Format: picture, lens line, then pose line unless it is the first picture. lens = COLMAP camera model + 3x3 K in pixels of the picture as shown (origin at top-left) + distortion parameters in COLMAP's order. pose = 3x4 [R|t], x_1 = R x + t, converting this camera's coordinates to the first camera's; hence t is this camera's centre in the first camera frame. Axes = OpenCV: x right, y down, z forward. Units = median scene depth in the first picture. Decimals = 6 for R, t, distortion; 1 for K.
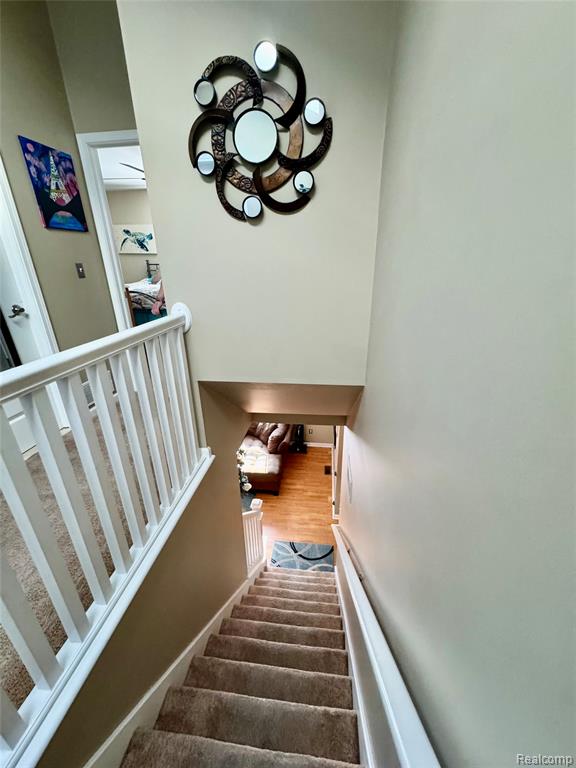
lens RADIAL K [[304.9, 0, 289.7], [0, 304.9, 382.9], [0, 0, 1]] dist [-0.000759, -0.000025]
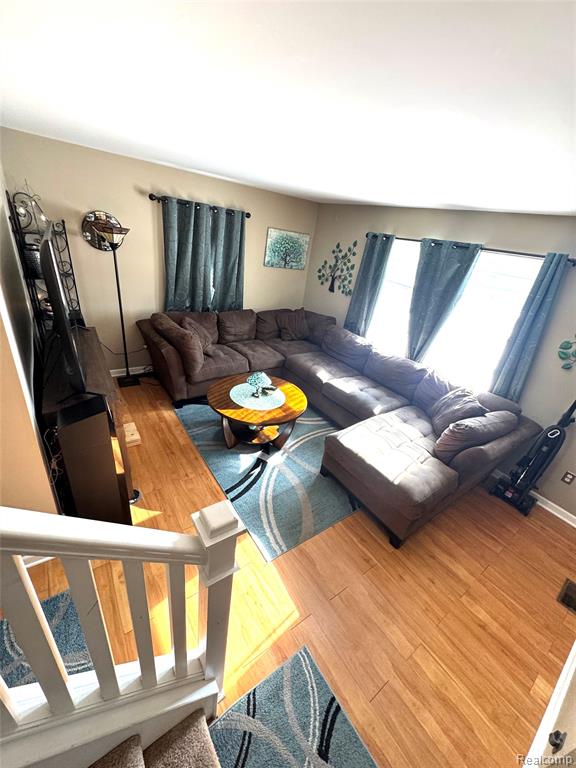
lens RADIAL K [[304.9, 0, 285.1], [0, 304.9, 386.8], [0, 0, 1]] dist [-0.000759, -0.000025]
pose [[0.665359, 0.438718, -0.604007, 0.012822], [-0.413022, 0.890316, 0.191703, 0.151491], [0.621860, 0.121917, 0.773580, 0.534229]]
